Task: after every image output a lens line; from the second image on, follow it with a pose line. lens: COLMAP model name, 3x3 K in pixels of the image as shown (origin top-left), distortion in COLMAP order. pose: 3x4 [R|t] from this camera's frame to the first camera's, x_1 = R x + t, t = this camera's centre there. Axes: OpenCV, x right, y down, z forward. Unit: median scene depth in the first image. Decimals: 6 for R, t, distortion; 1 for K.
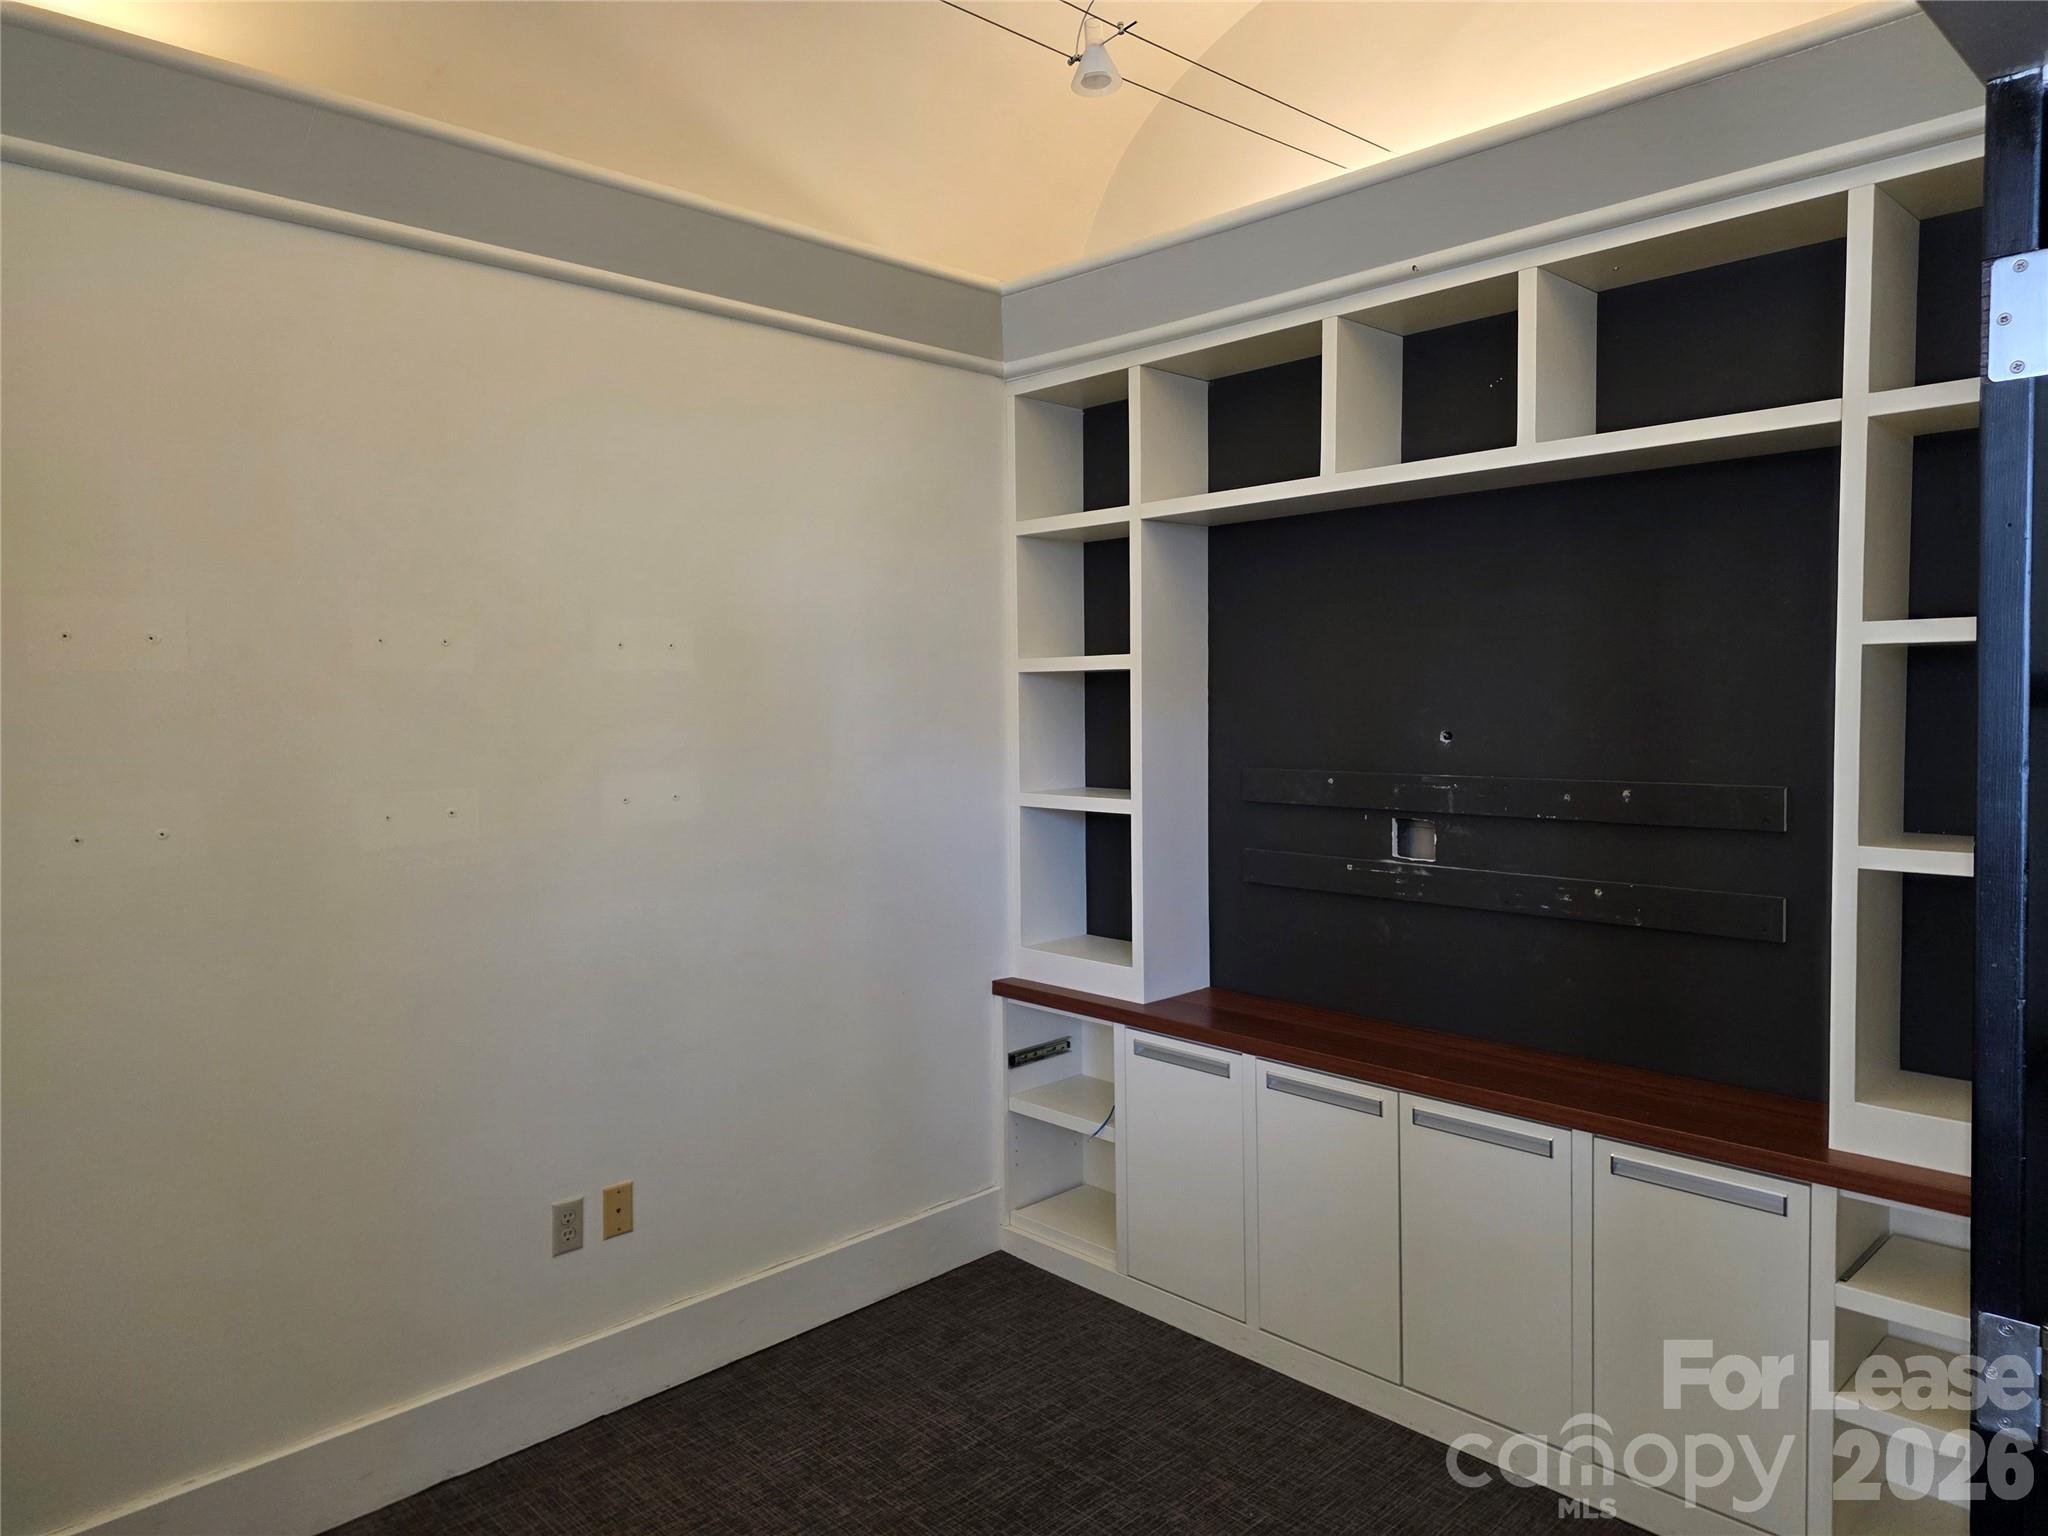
lens RADIAL K [[1375.4, 0, 1033.3], [0, 1375.4, 756.8], [0, 0, 1]] dist [0.053605, -0.015620]
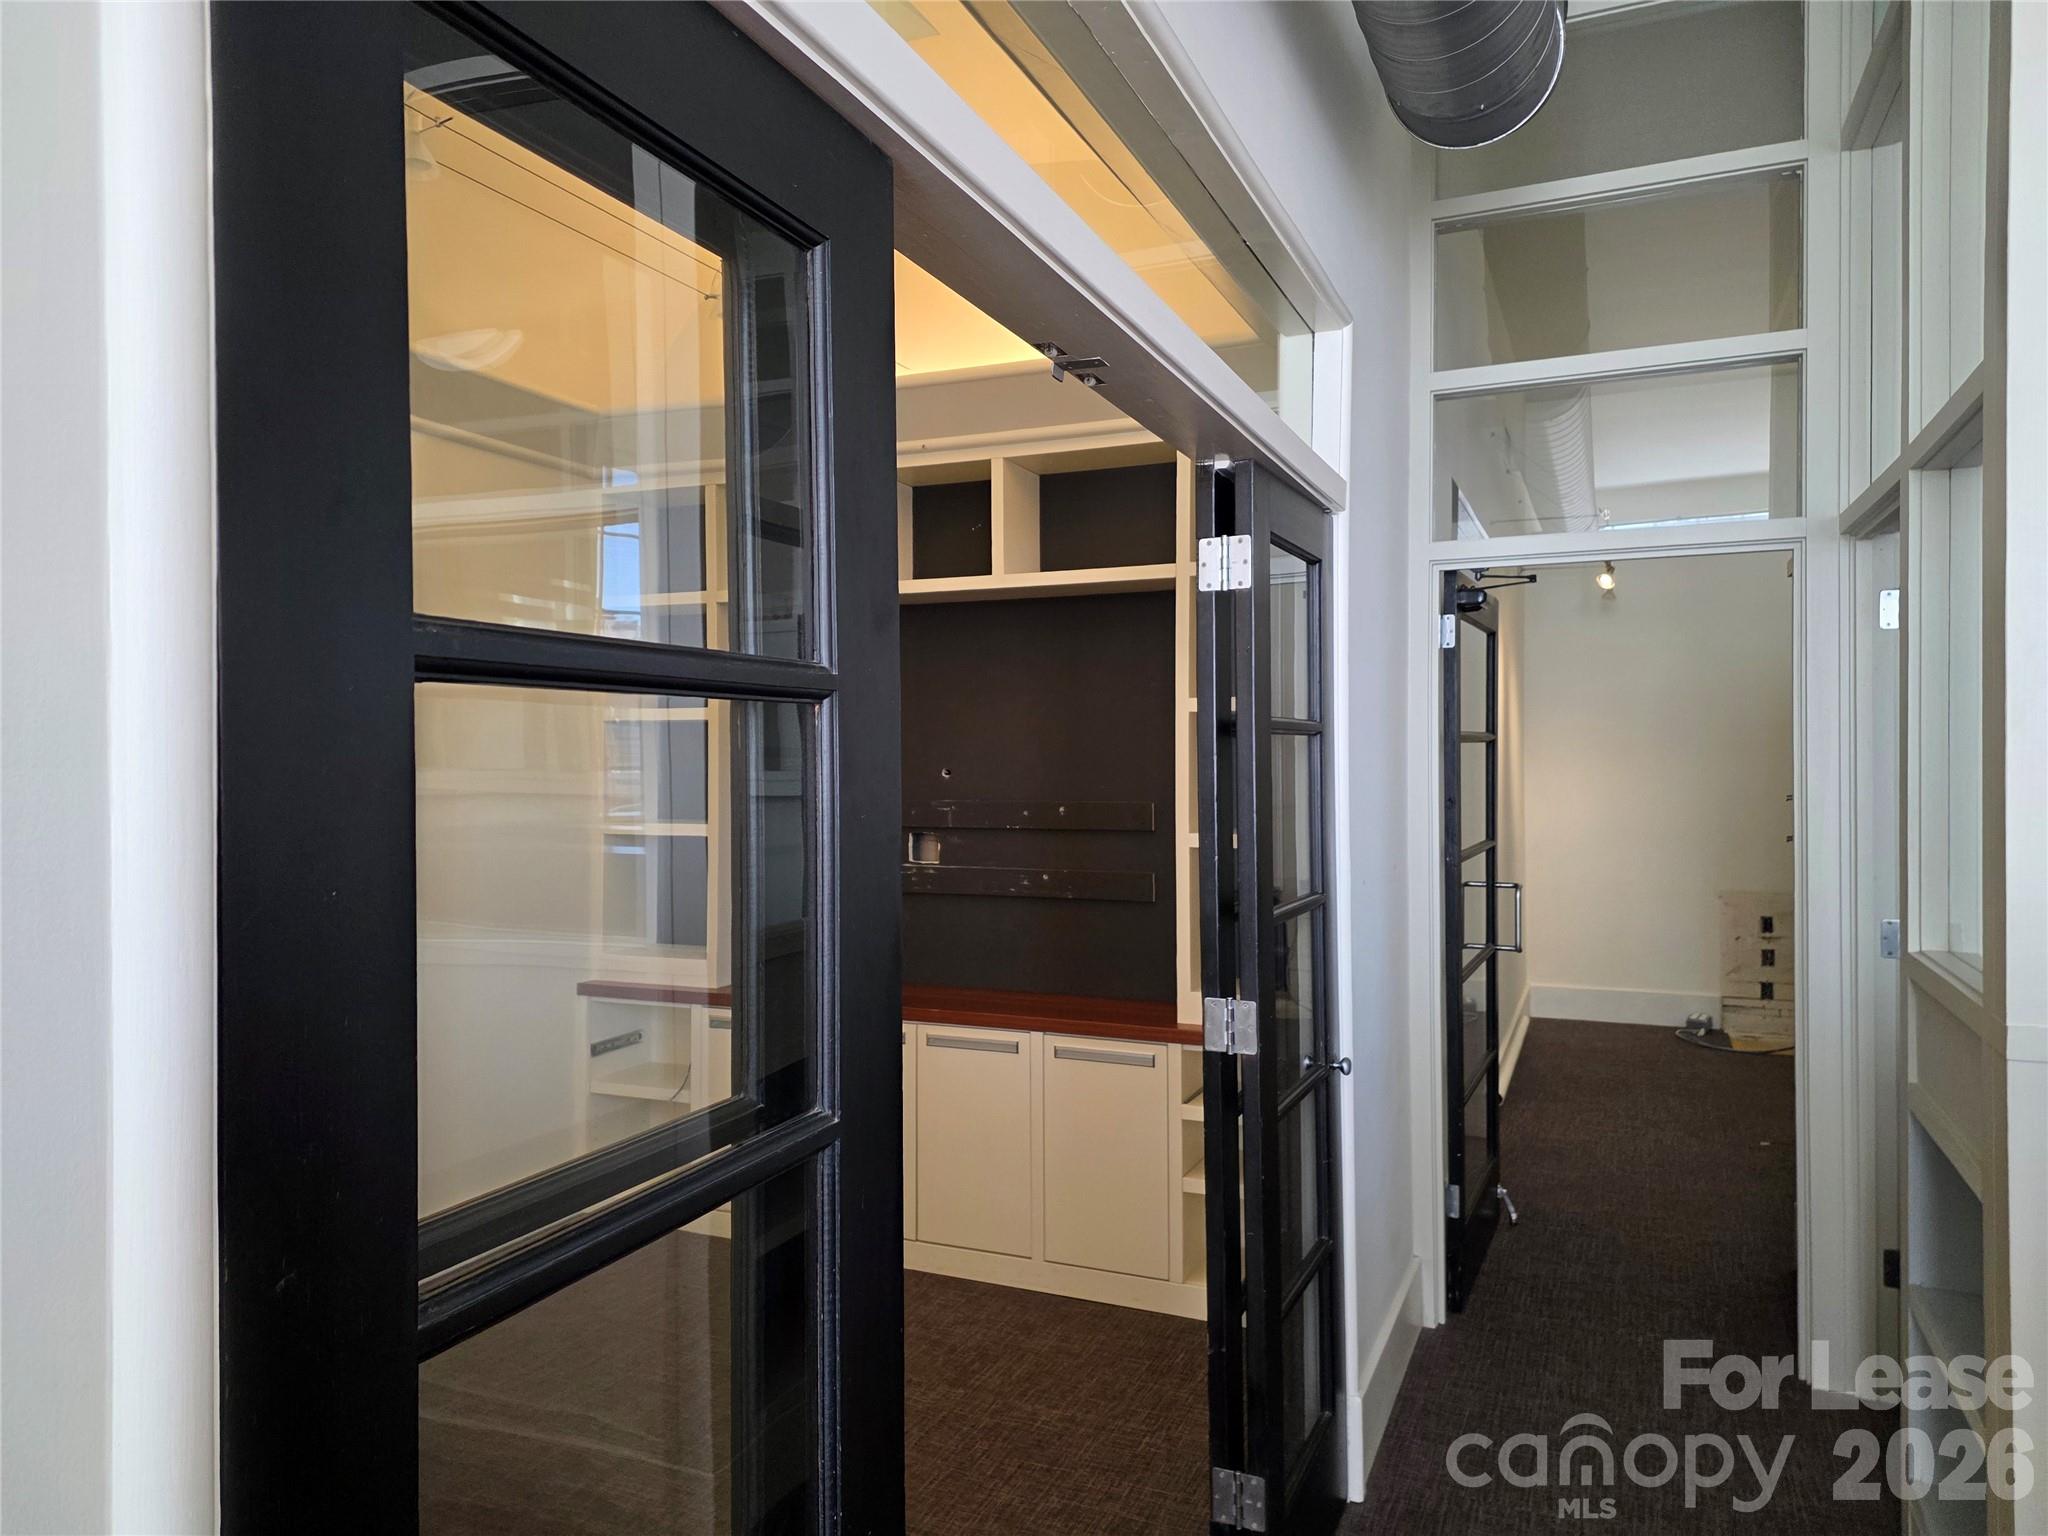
lens RADIAL K [[1375.4, 0, 1029.0], [0, 1375.4, 763.4], [0, 0, 1]] dist [0.053605, -0.015620]
pose [[0.930097, 0.005081, 0.367279, -0.134608], [0.011252, 0.999041, -0.042316, 0.035597], [-0.367142, 0.043490, 0.929148, -0.325012]]
